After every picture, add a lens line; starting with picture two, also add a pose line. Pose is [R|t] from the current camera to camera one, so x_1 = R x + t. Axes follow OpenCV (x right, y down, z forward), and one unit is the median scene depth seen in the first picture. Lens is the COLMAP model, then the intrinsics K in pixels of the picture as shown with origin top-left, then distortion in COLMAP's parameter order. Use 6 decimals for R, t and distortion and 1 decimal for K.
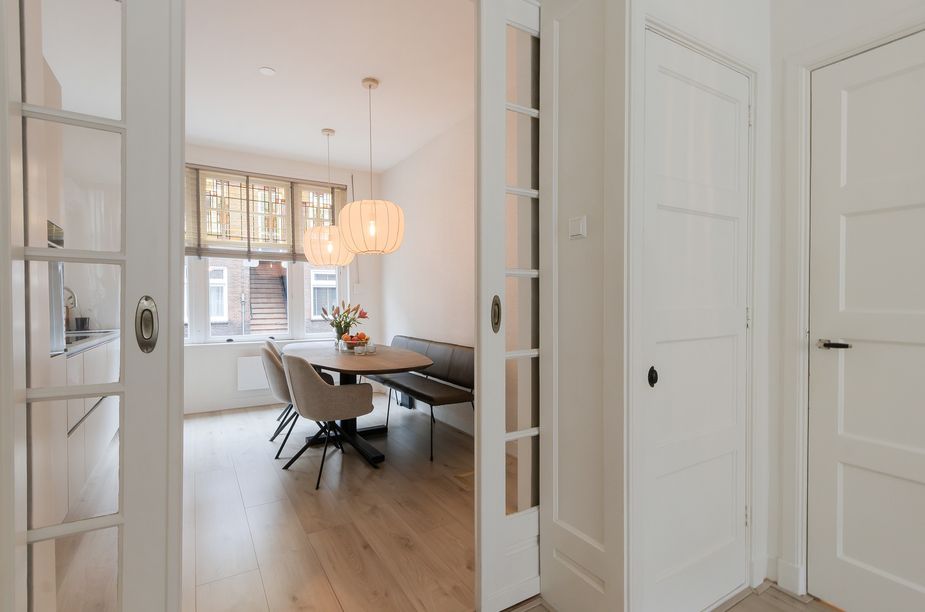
lens RADIAL K [[454.6, 0, 450.2], [0, 454.6, 307.9], [0, 0, 1]] dist [0.003680, -0.000158]
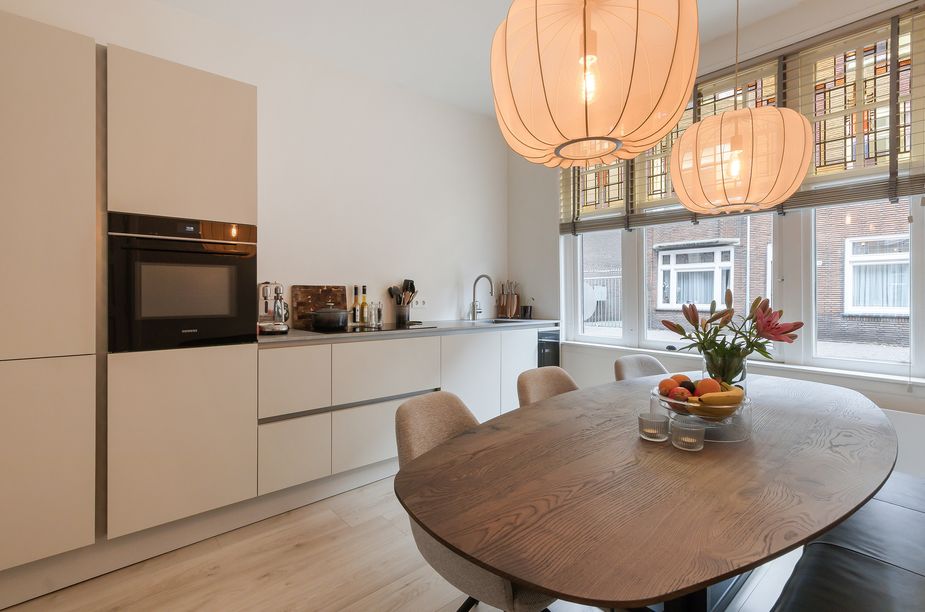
lens RADIAL K [[438.5, 0, 430.0], [0, 438.5, 294.4], [0, 0, 1]] dist [-0.001036, -0.000224]
pose [[0.149014, 0.012274, -0.988759, 0.121352], [-0.004967, 0.999920, 0.011664, -0.015592], [0.988823, 0.003173, 0.149063, 0.743441]]
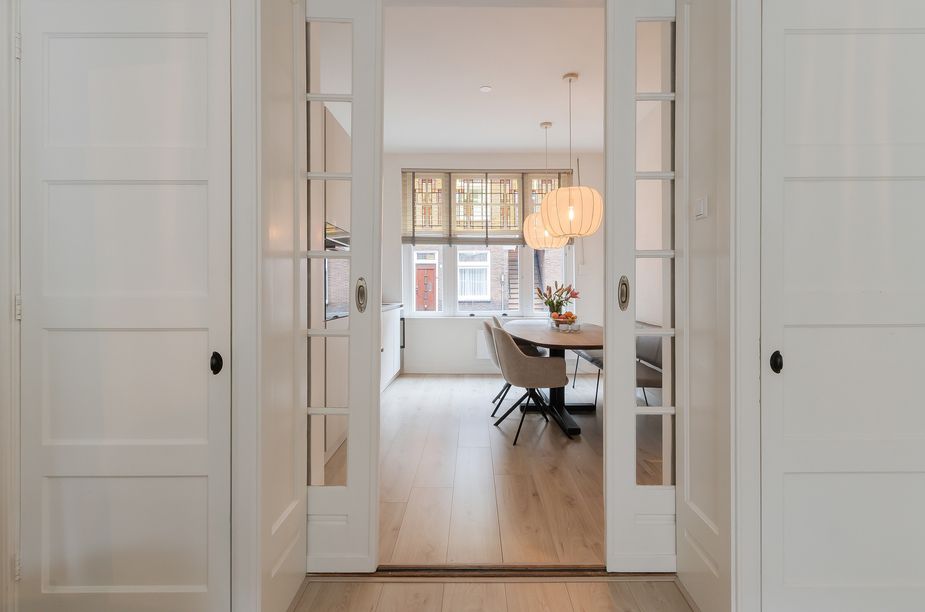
lens RADIAL K [[470.5, 0, 425.6], [0, 470.5, 282.4], [0, 0, 1]] dist [-0.001601, -0.000239]
pose [[0.817462, 0.002183, -0.575979, 0.149435], [-0.010003, 0.999896, -0.010406, 0.001851], [0.575896, 0.014268, 0.817398, -0.075742]]
